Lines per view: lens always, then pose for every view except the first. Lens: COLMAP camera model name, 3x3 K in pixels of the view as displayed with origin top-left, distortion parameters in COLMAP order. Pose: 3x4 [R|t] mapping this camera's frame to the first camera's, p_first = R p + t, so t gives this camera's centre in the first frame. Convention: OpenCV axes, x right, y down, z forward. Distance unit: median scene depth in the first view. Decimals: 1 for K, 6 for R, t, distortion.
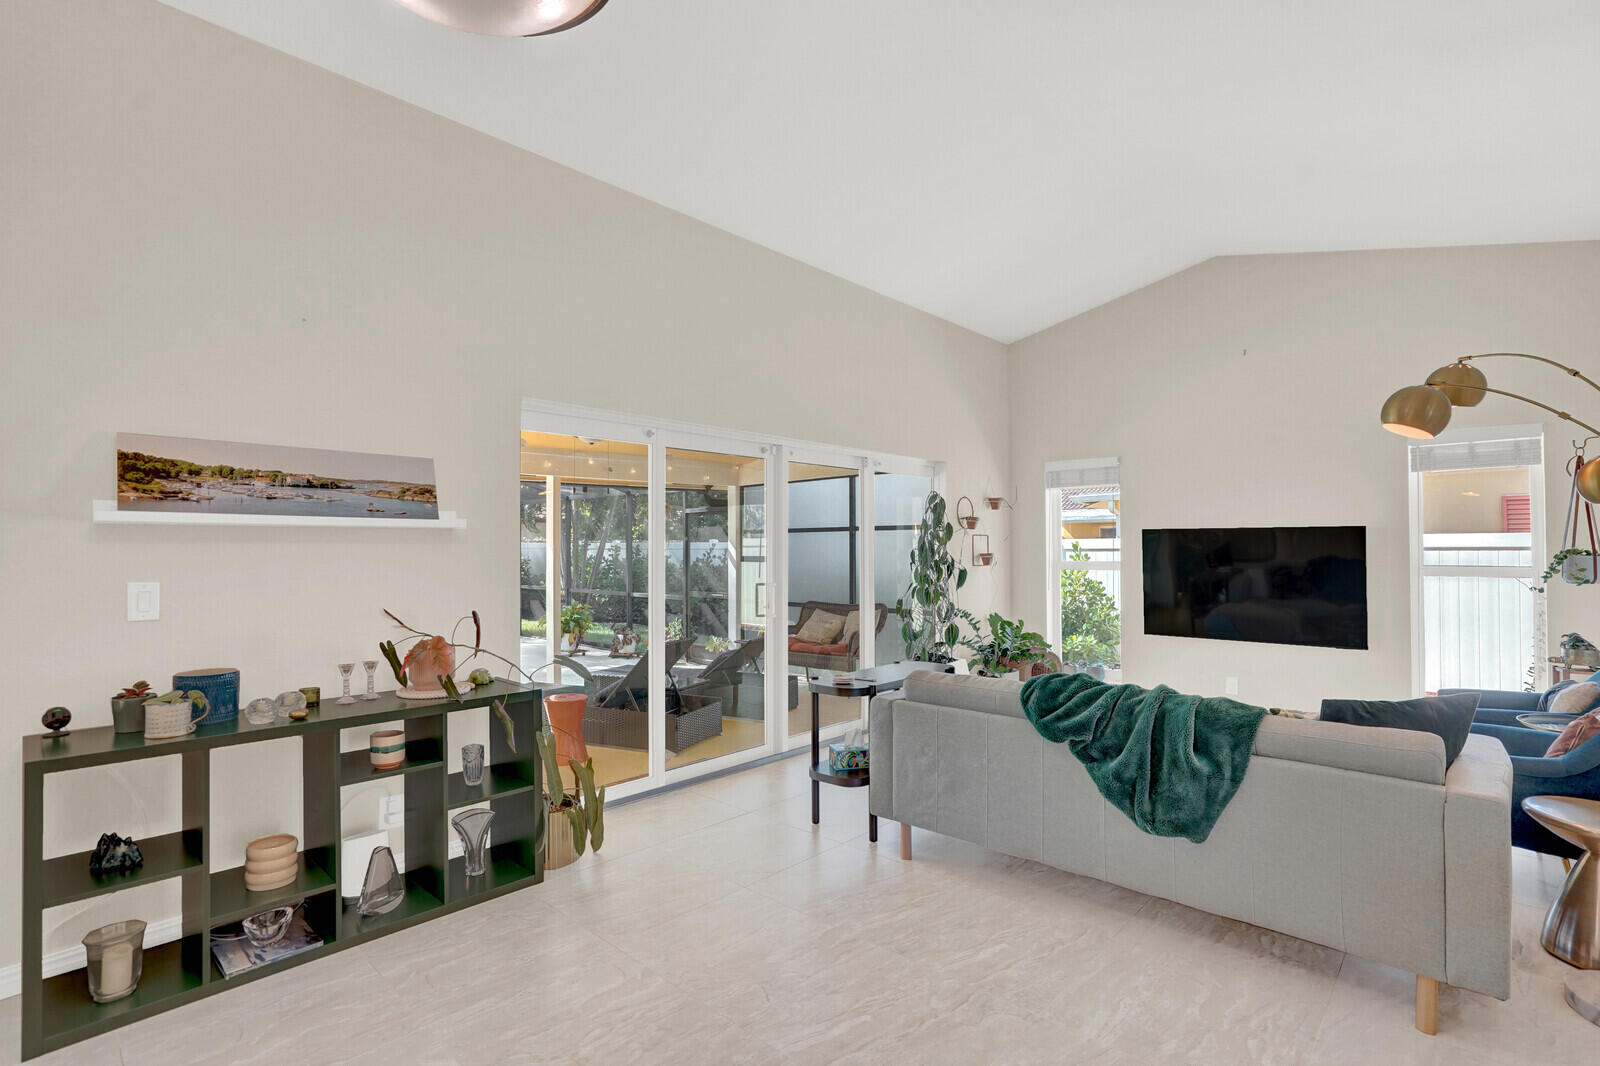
lens RADIAL K [[762.5, 0, 786.6], [0, 762.5, 535.6], [0, 0, 1]] dist [-0.030820, 0.009772]
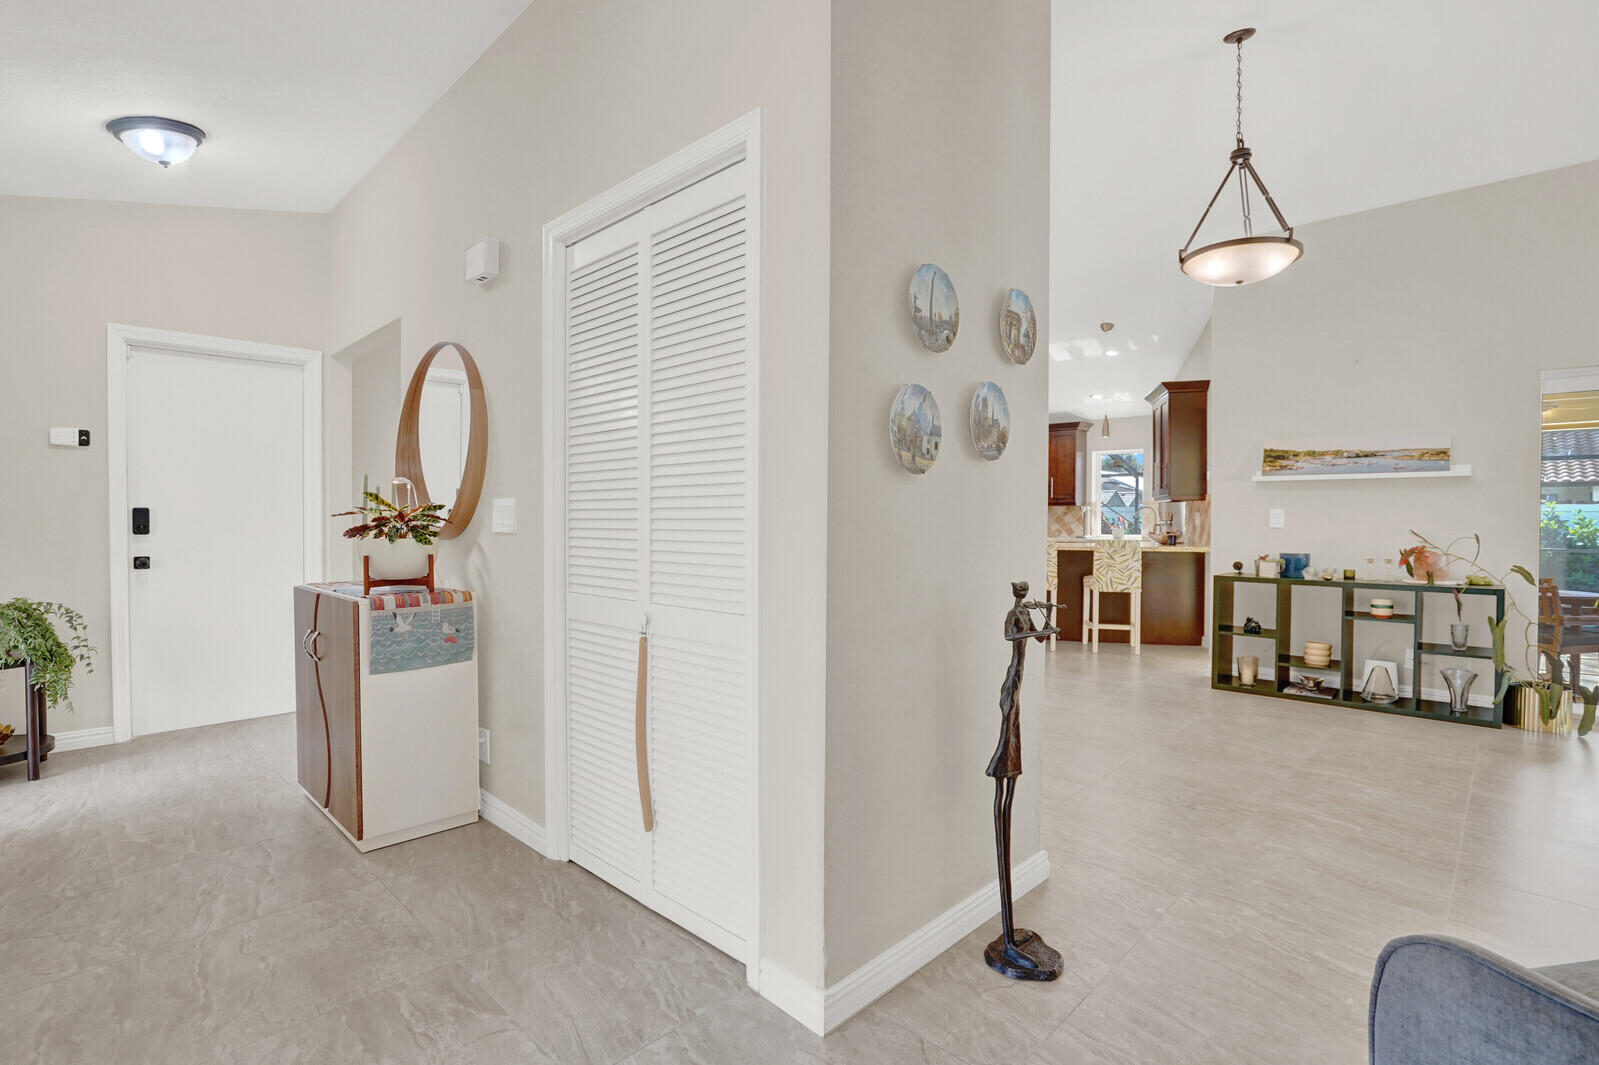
lens RADIAL K [[762.0, 0, 792.0], [0, 762.0, 530.5], [0, 0, 1]] dist [-0.030820, 0.009772]
pose [[-0.007219, 0.020383, -0.999766, 1.098739], [0.013354, 0.999705, 0.020286, 0.052105], [0.999885, -0.013204, -0.007489, -0.301666]]
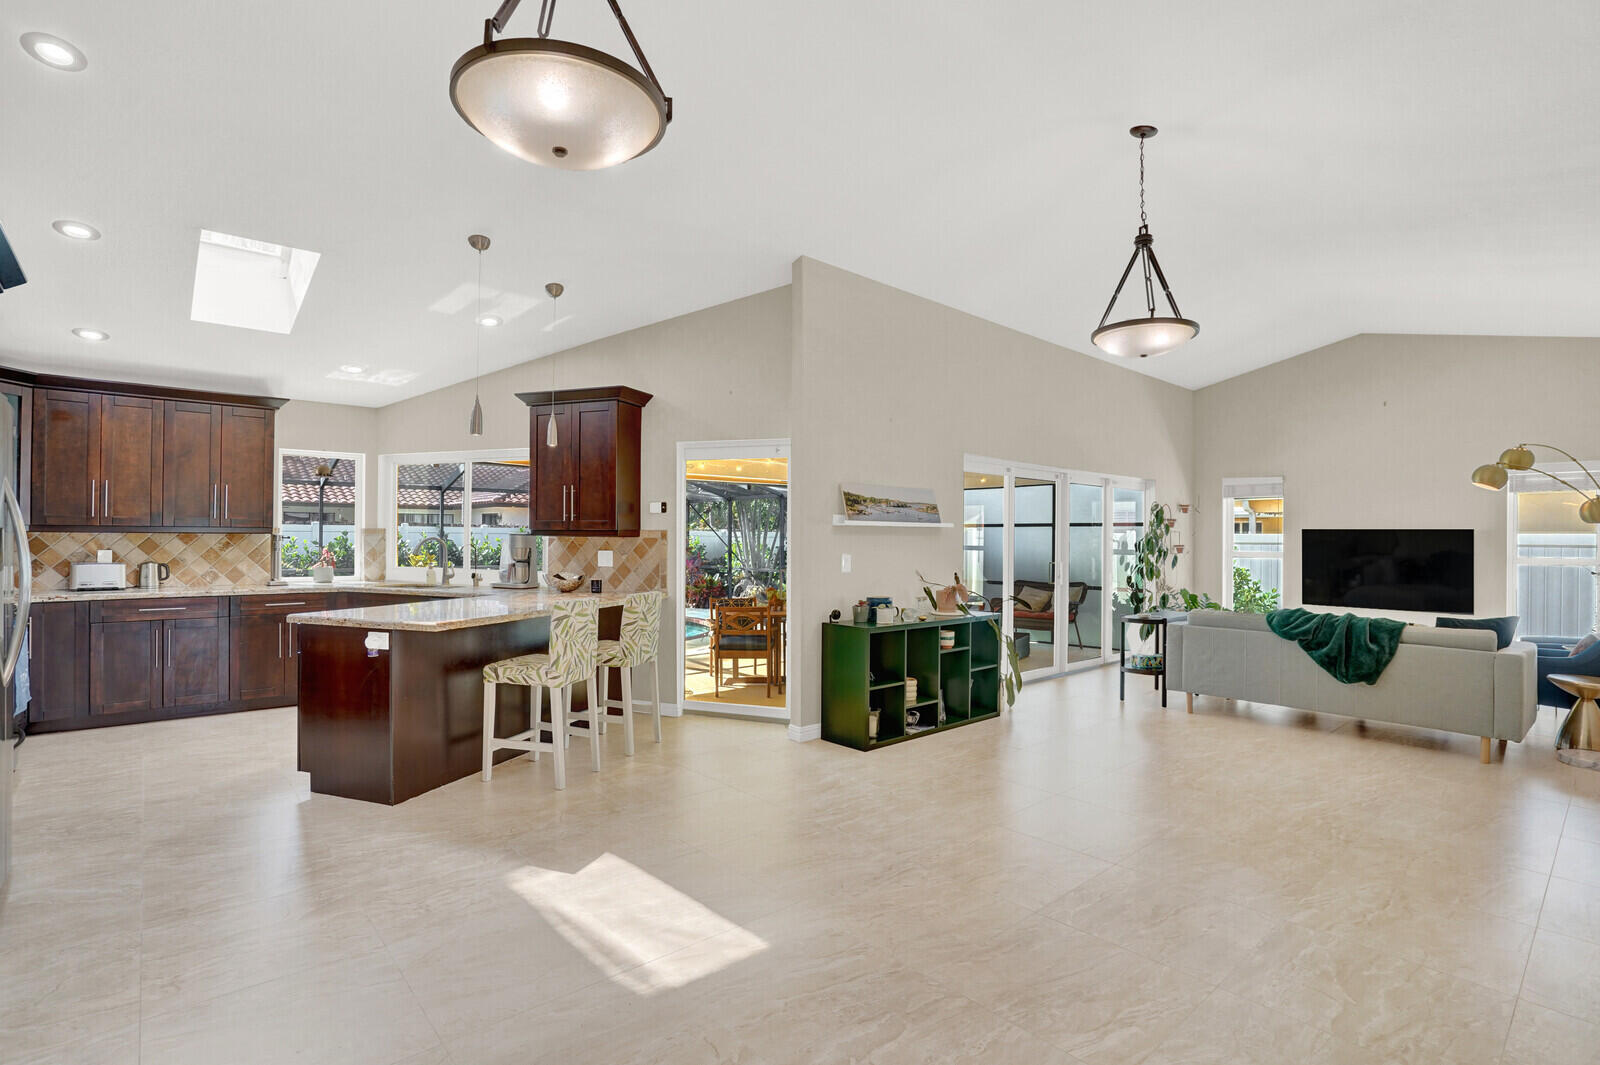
lens RADIAL K [[762.5, 0, 787.7], [0, 762.5, 536.2], [0, 0, 1]] dist [-0.030820, 0.009772]
pose [[0.994753, 0.011263, -0.101689, -0.690961], [-0.009775, 0.999838, 0.015121, -0.014019], [0.101842, -0.014047, 0.994701, -0.990917]]
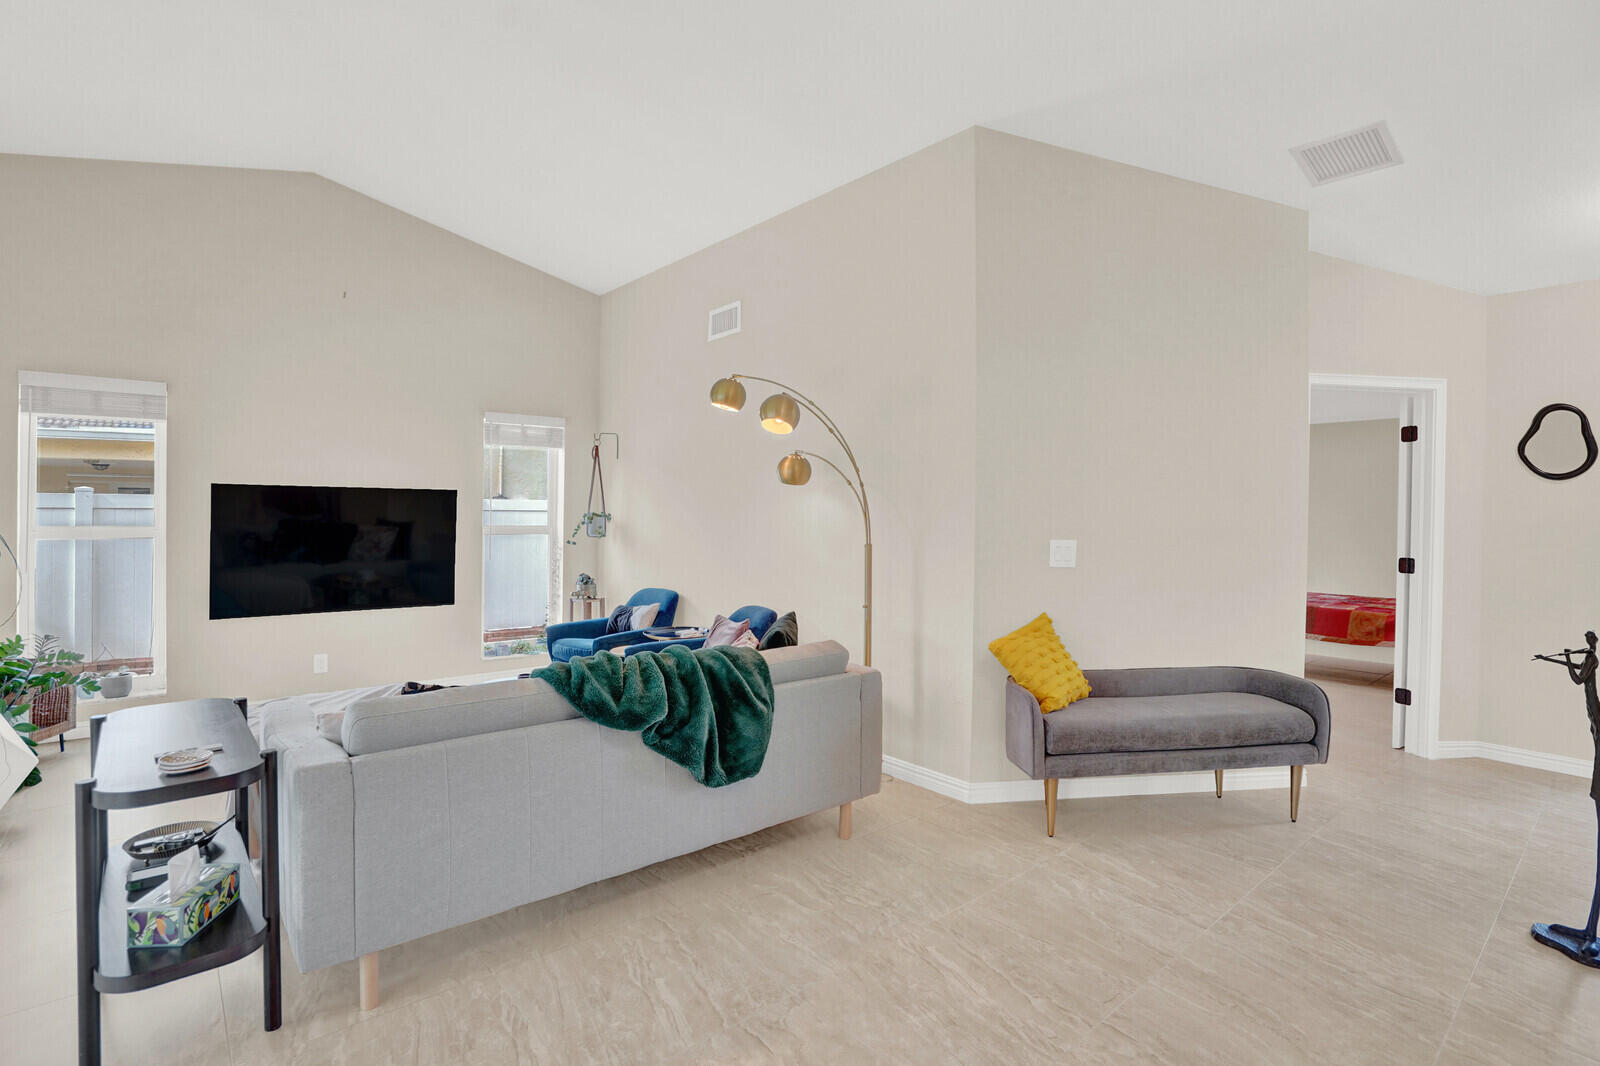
lens RADIAL K [[762.5, 0, 811.3], [0, 762.5, 517.8], [0, 0, 1]] dist [-0.030820, 0.009772]
pose [[0.106622, -0.005878, 0.994282, -0.466881], [-0.025848, 0.999628, 0.008681, 0.007356], [-0.993964, -0.026626, 0.106431, 0.655194]]
